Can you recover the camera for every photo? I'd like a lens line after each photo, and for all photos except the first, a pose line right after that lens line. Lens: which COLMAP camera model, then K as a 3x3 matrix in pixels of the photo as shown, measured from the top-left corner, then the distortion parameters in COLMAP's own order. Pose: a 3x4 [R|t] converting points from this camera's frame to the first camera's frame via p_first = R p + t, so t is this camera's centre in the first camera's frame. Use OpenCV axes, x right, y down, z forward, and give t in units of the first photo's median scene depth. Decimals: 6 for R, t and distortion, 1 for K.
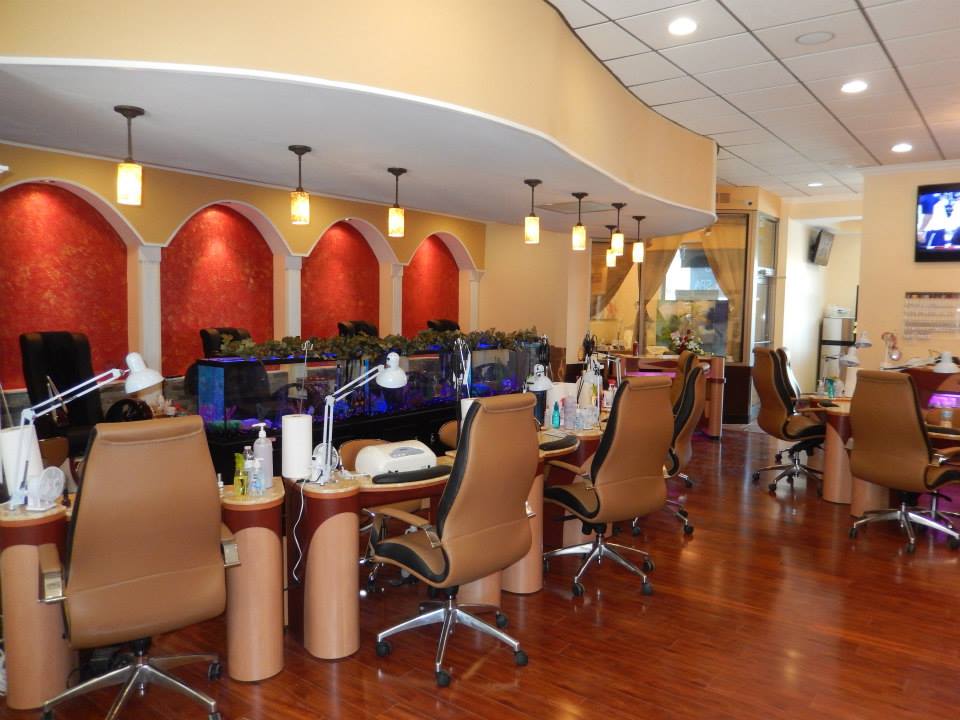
lens RADIAL K [[718.3, 0, 472.6], [0, 718.3, 359.7], [0, 0, 1]] dist [0.002801, -0.004275]
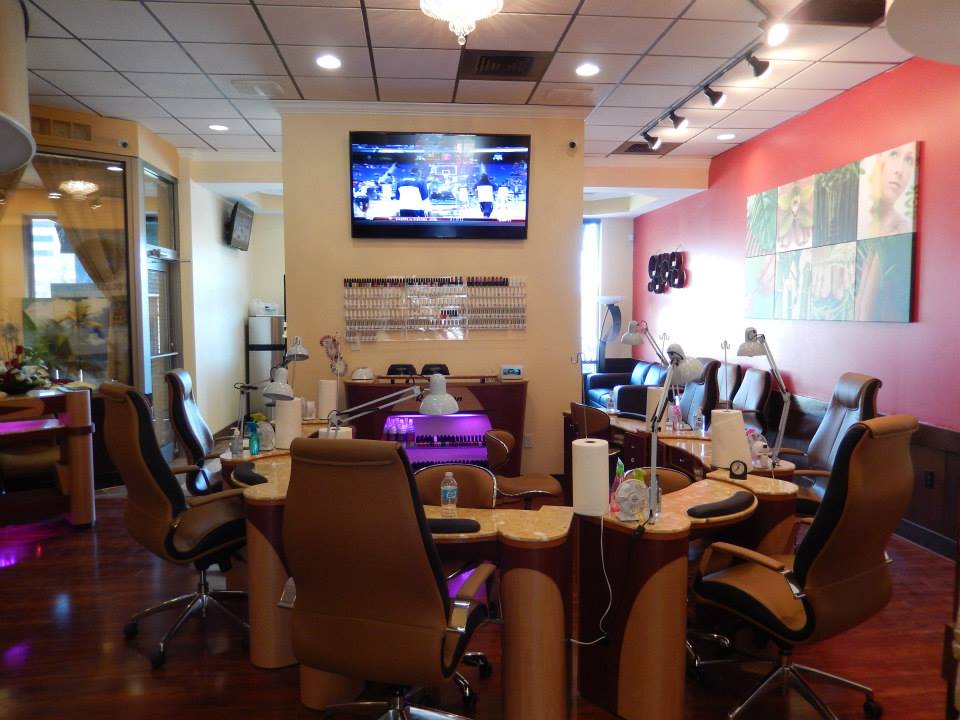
lens RADIAL K [[707.4, 0, 478.0], [0, 707.4, 358.3], [0, 0, 1]] dist [-0.042795, 0.001053]
pose [[0.729762, -0.067819, 0.680329, 0.166696], [0.068501, 0.997314, 0.025939, -0.018562], [-0.680261, 0.027674, 0.732447, 0.306907]]
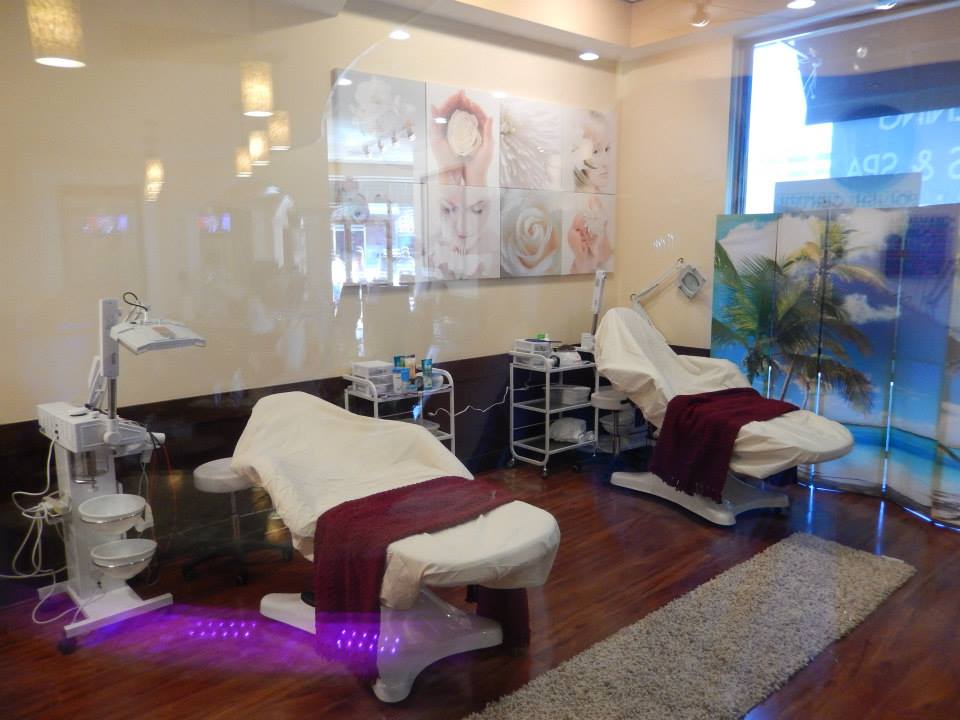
lens RADIAL K [[718.3, 0, 483.3], [0, 718.3, 354.9], [0, 0, 1]] dist [0.002801, -0.004275]
pose [[0.975152, 0.002876, -0.221518, 0.312649], [0.016854, 0.996055, 0.087125, -0.068323], [0.220895, -0.088694, 0.971256, 0.893329]]
